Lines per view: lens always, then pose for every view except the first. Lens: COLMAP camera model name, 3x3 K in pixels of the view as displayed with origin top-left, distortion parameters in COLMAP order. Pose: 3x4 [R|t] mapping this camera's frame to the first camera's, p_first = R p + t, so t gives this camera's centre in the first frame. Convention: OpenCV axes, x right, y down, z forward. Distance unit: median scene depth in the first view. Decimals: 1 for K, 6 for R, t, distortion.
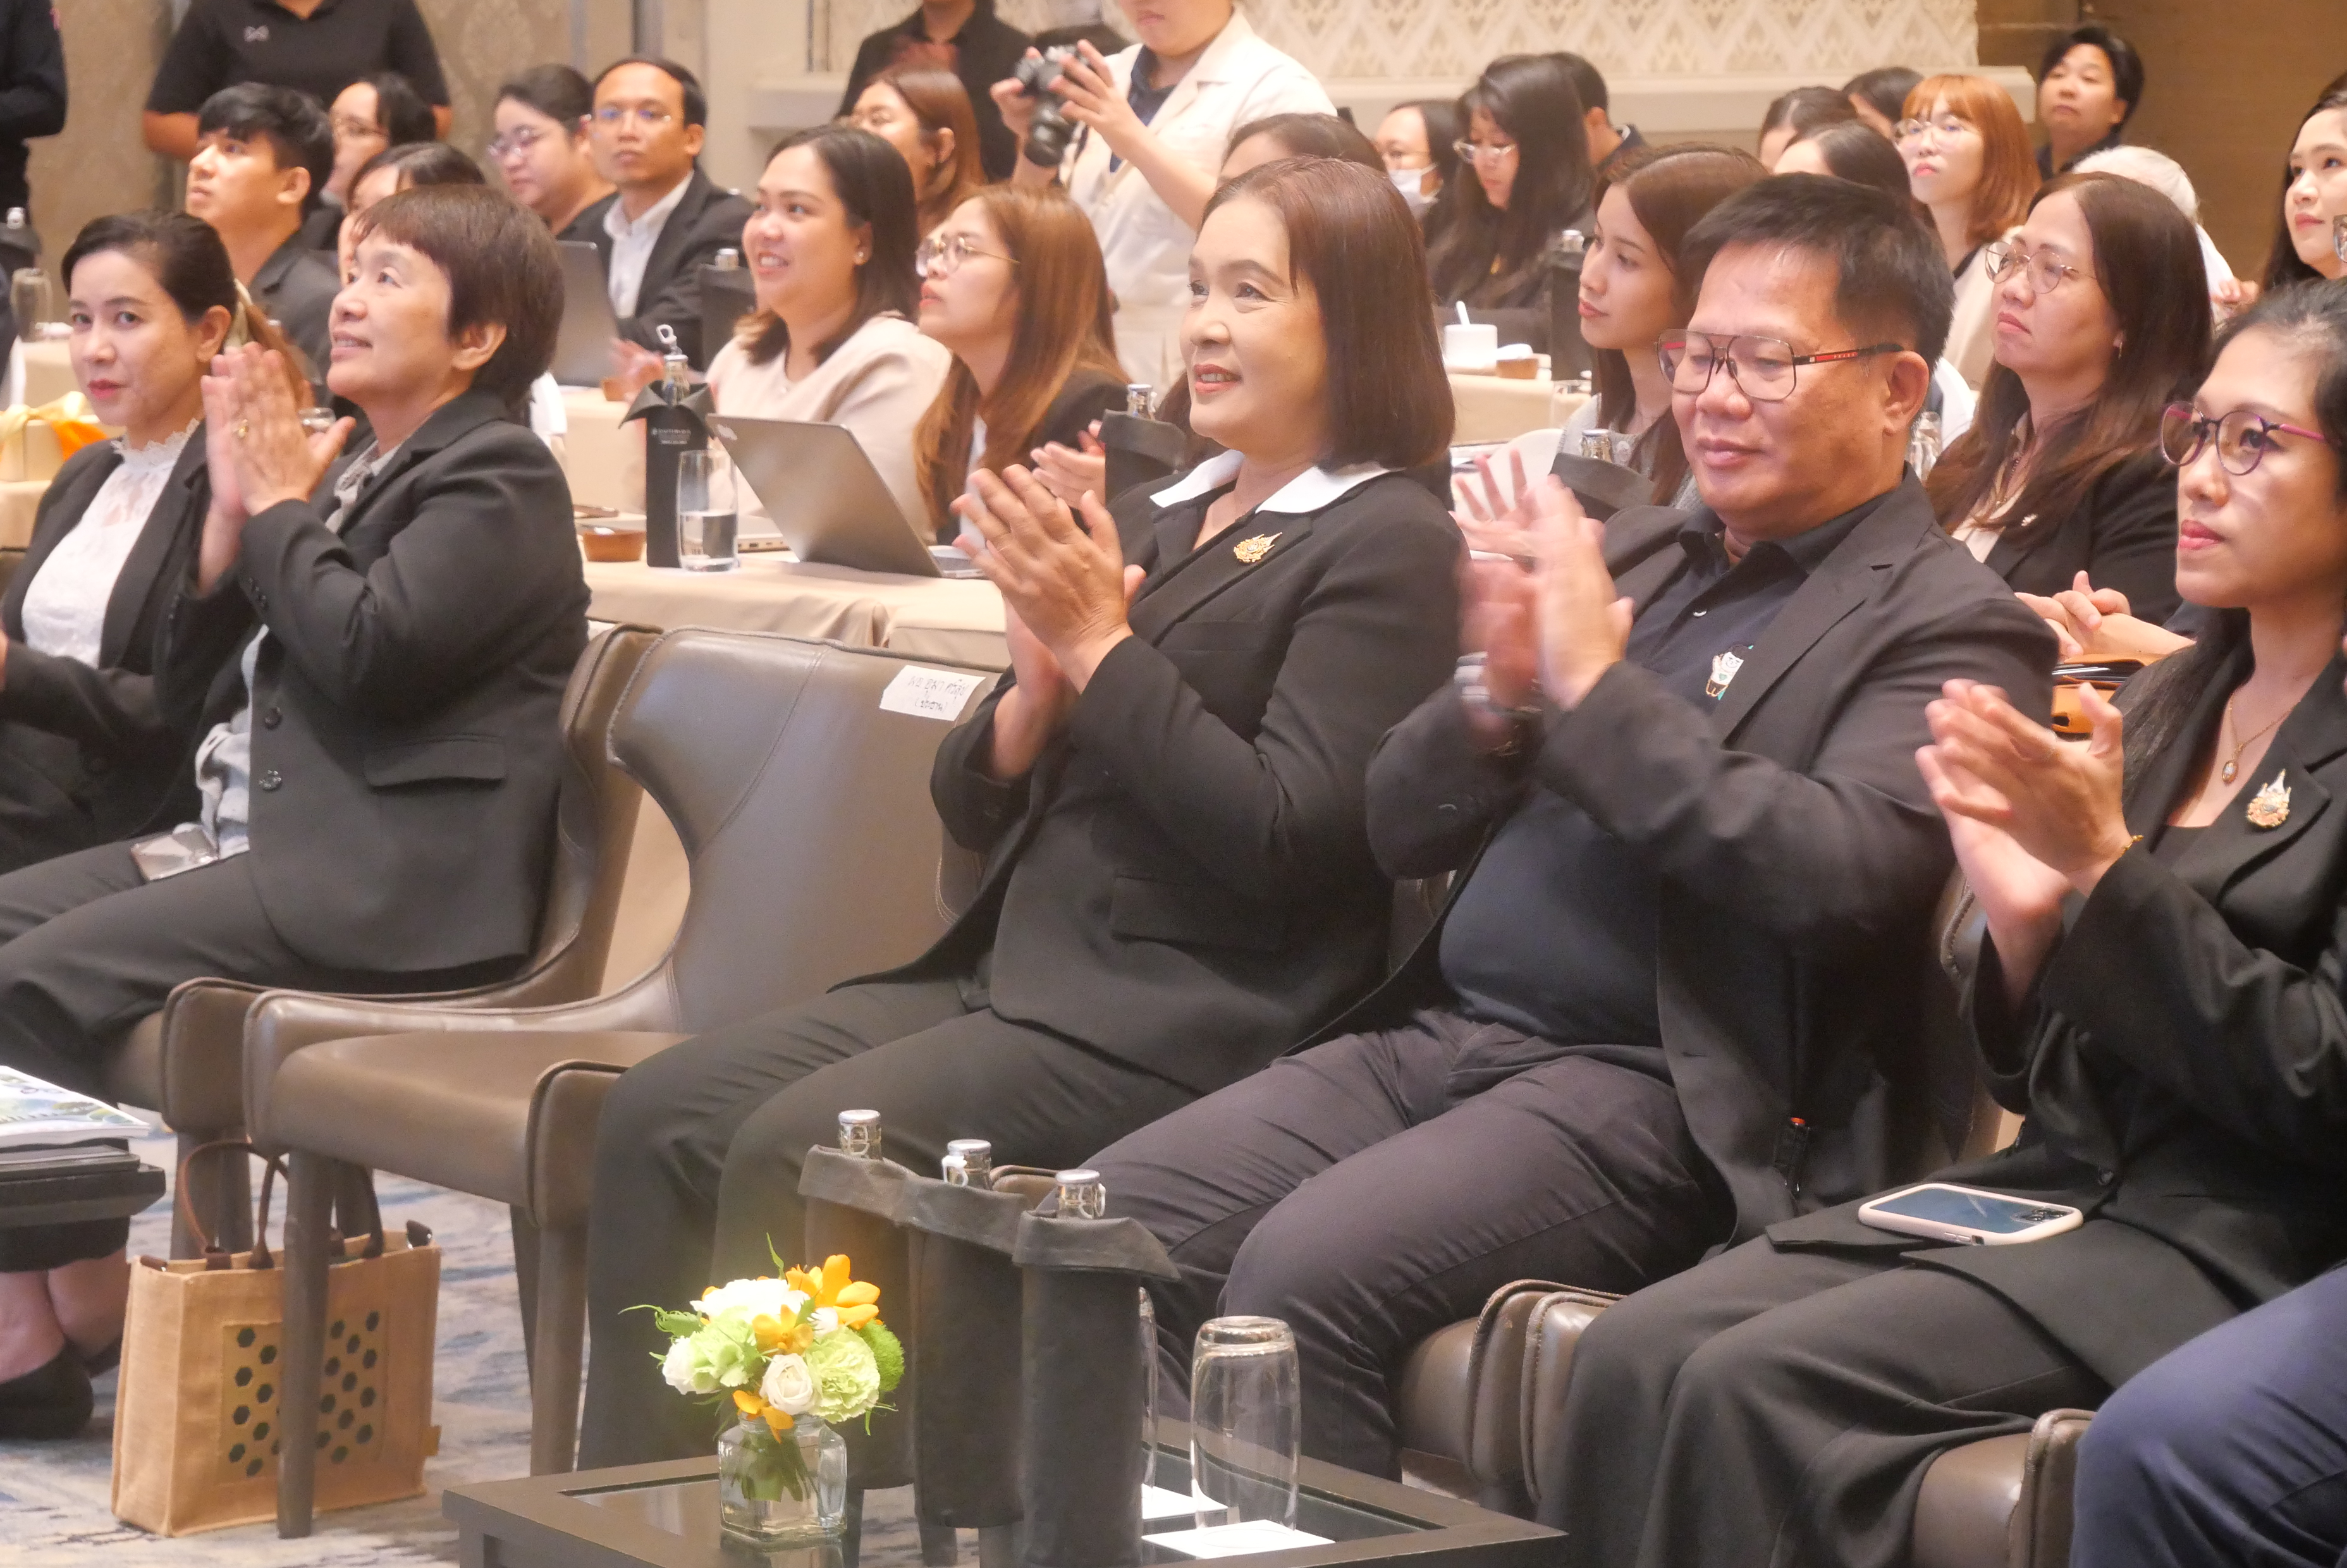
lens RADIAL K [[8158.6, 0, 1156.4], [0, 8158.6, 772.5], [0, 0, 1]] dist [0.143668, 0.000000]
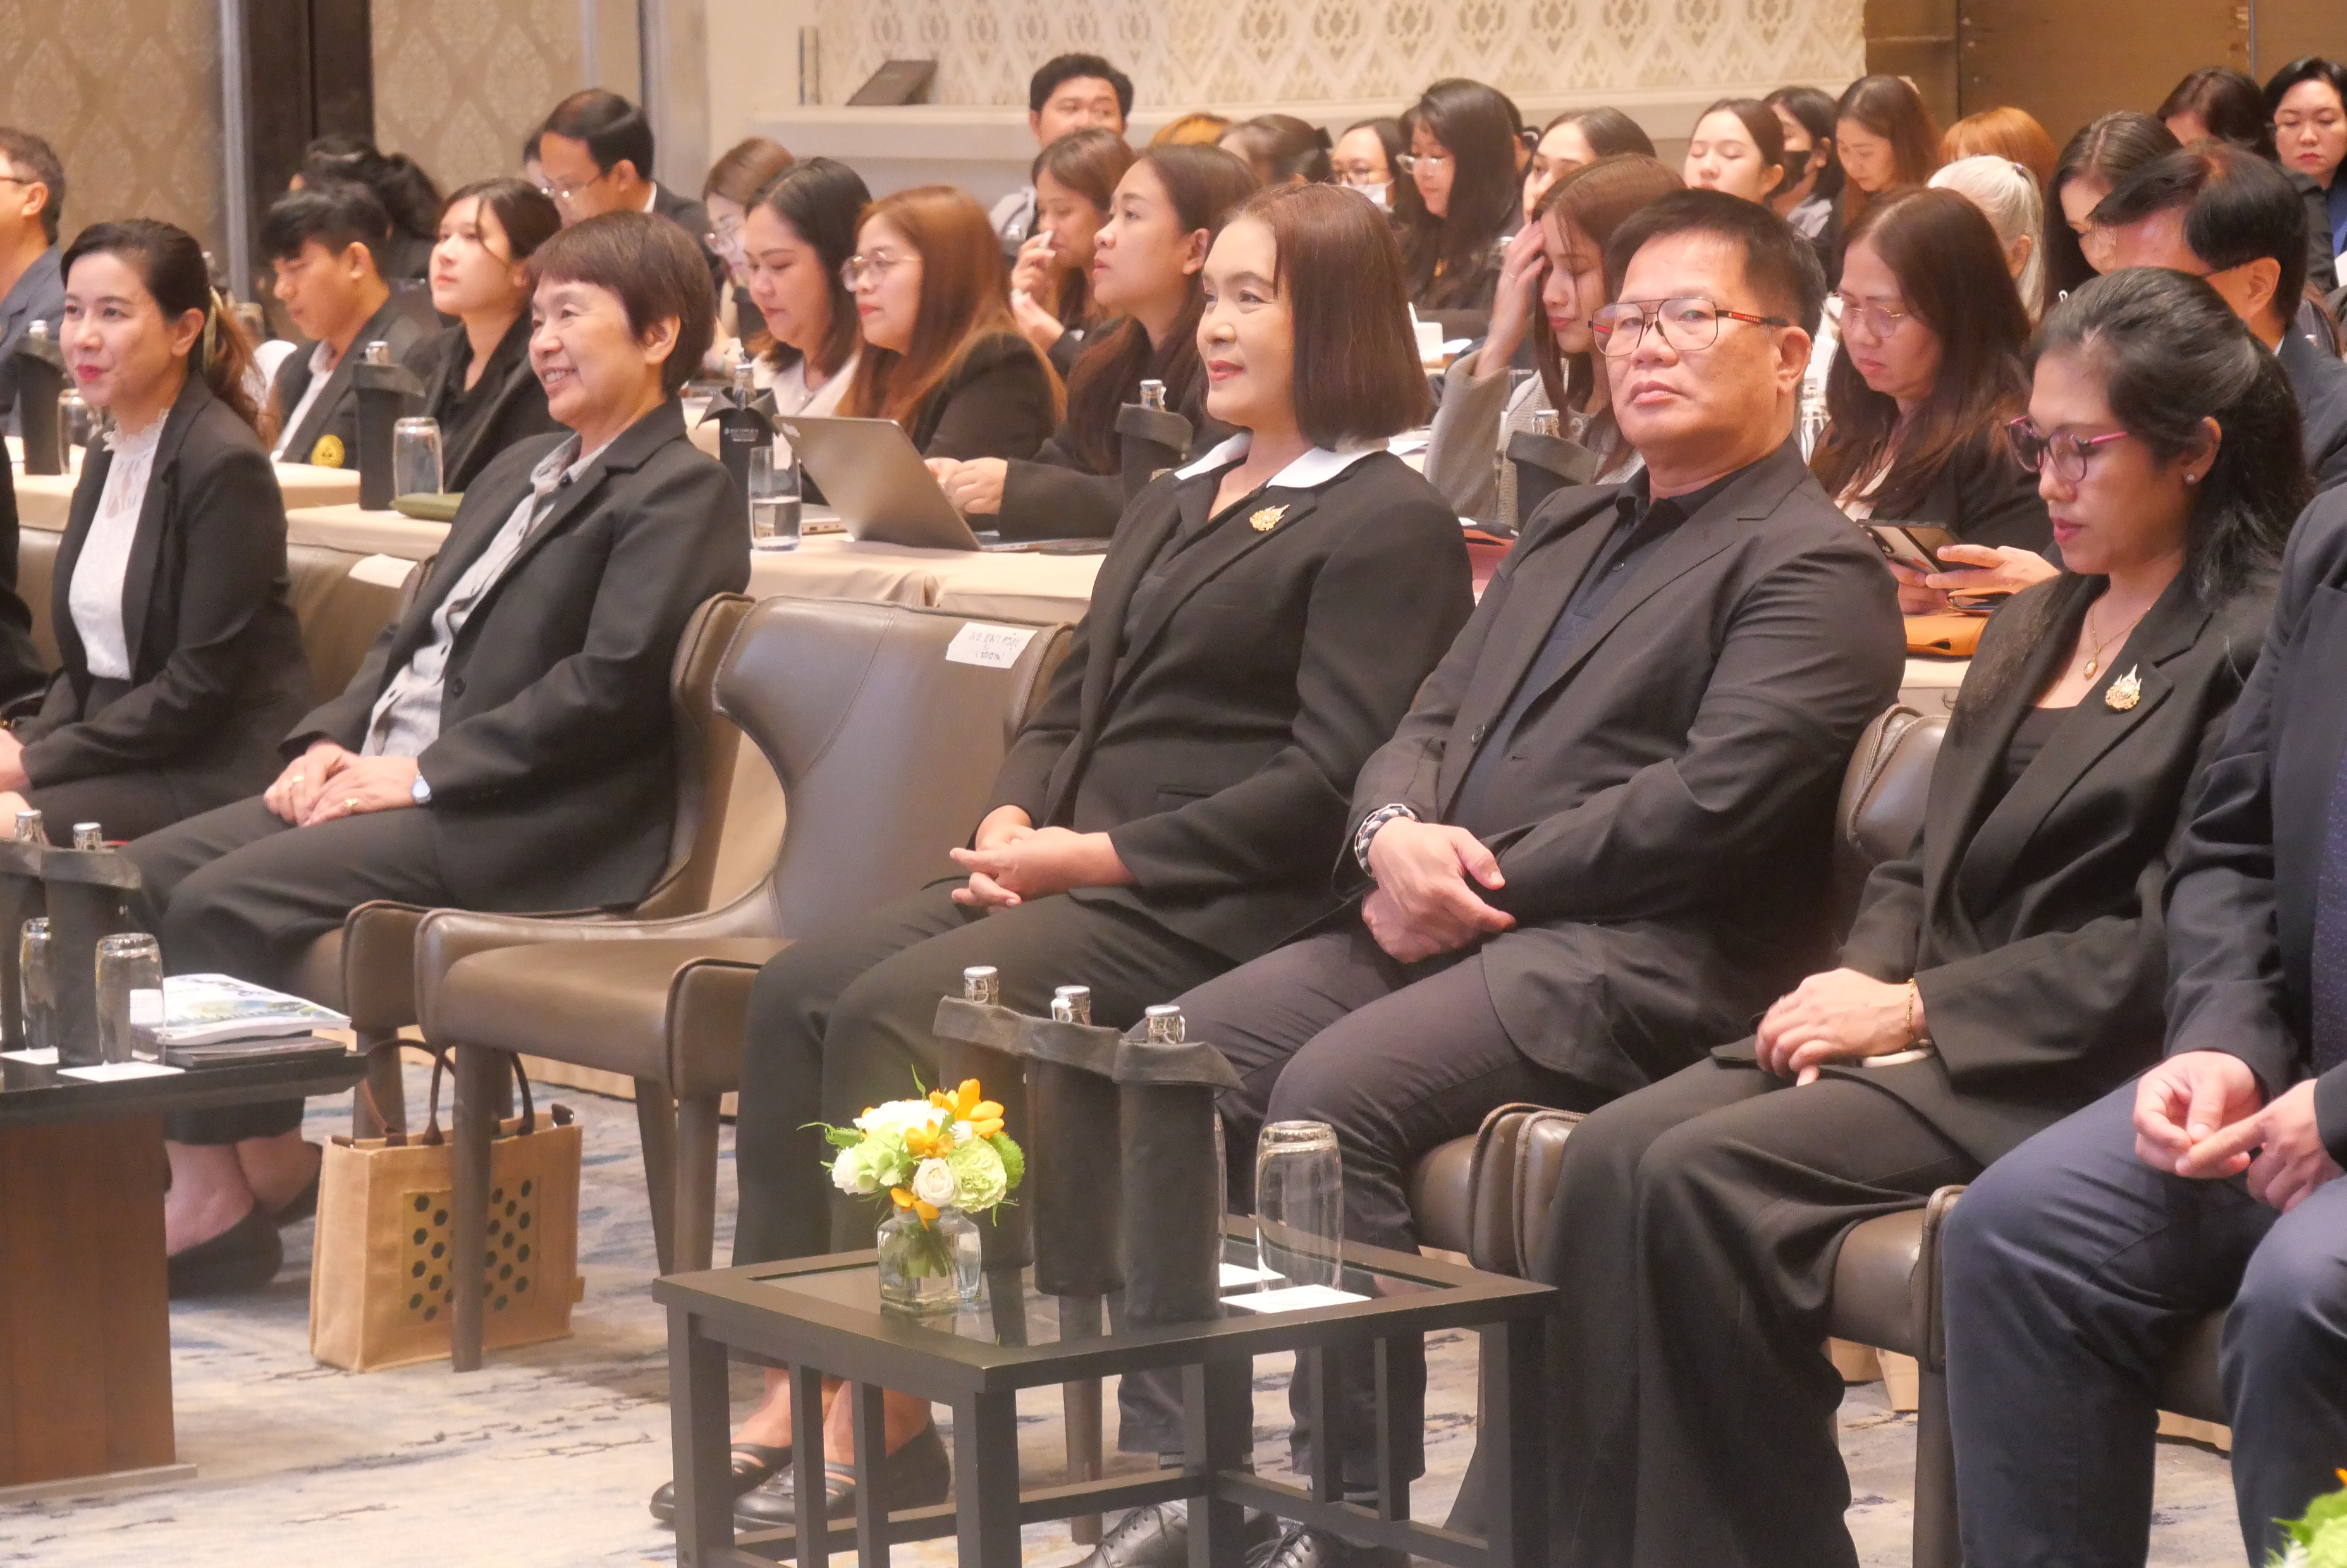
lens RADIAL K [[7729.2, 0, 1188.0], [0, 7729.2, 795.4], [0, 0, 1]] dist [0.079402, 0.000000]
pose [[0.999708, -0.021772, 0.010472, -0.011073], [0.021712, 0.999747, 0.005832, 0.006078], [-0.010596, -0.005603, 0.999928, -0.118494]]
